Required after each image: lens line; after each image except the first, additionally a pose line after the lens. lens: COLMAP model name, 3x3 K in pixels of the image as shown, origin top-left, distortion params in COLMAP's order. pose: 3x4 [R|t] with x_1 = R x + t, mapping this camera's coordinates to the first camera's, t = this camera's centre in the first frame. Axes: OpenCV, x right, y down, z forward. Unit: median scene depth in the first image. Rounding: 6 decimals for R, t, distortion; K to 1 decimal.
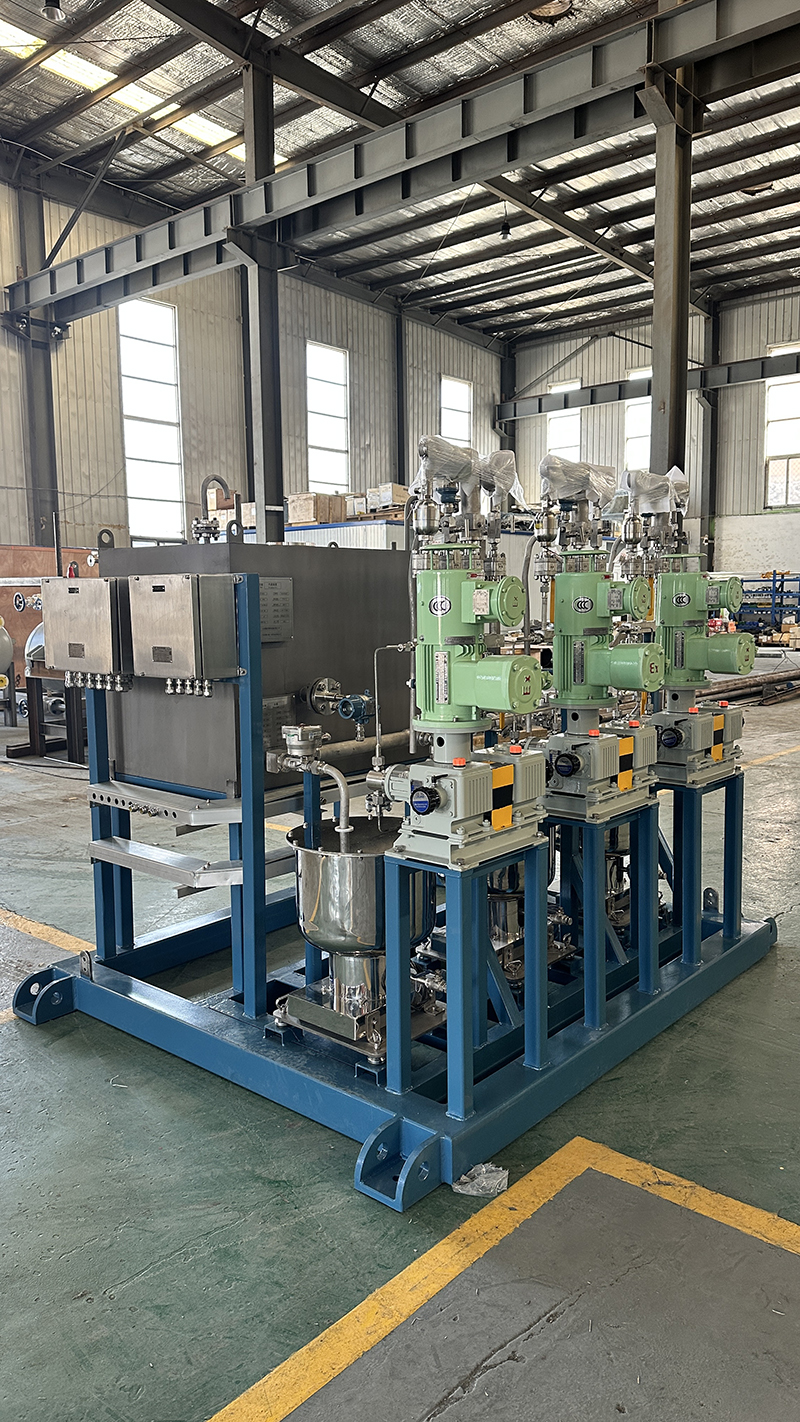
lens RADIAL K [[996.4, 0, 394.8], [0, 996.4, 715.1], [0, 0, 1]] dist [0.002060, -0.005078]
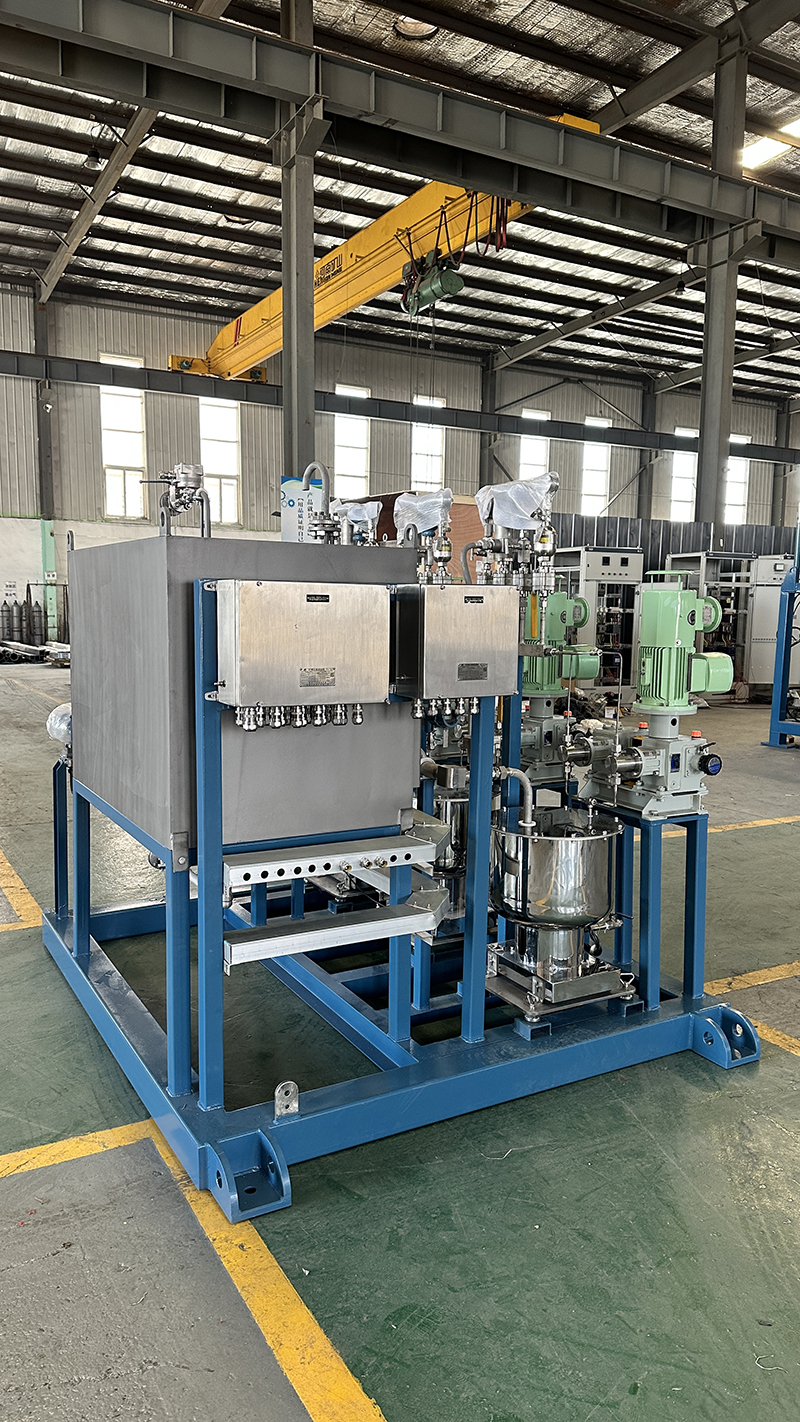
lens RADIAL K [[996.4, 0, 393.9], [0, 996.4, 714.2], [0, 0, 1]] dist [0.002060, -0.005078]
pose [[0.357573, -0.082736, 0.930213, -0.938431], [0.092230, 0.994327, 0.052985, -0.068871], [-0.929320, 0.066848, 0.363176, 0.759946]]
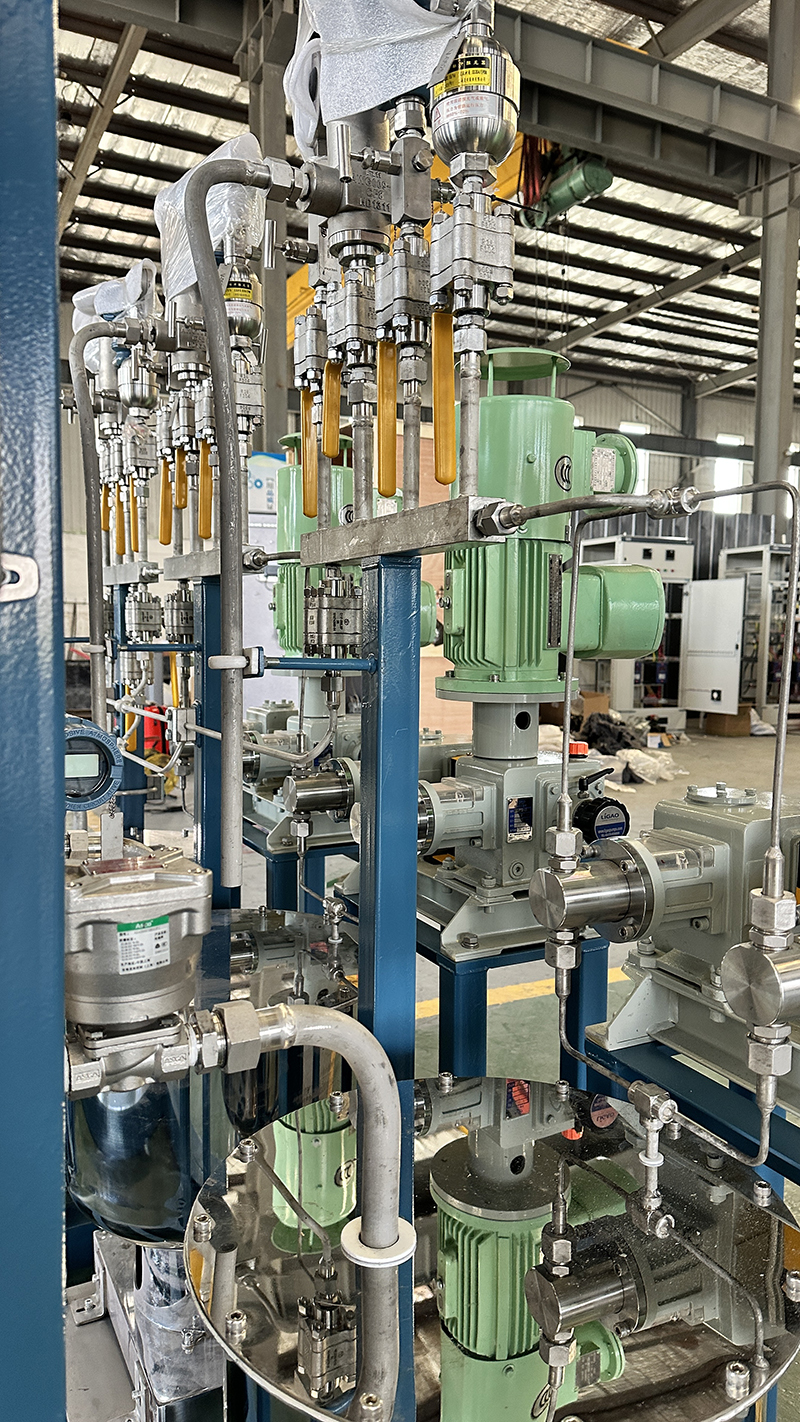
lens RADIAL K [[996.4, 0, 397.4], [0, 996.4, 704.6], [0, 0, 1]] dist [0.002060, -0.005078]
pose [[0.387388, -0.048291, 0.920651, -0.776865], [0.092985, 0.995581, 0.013096, -0.058245], [-0.917215, 0.080533, 0.390167, 0.790081]]
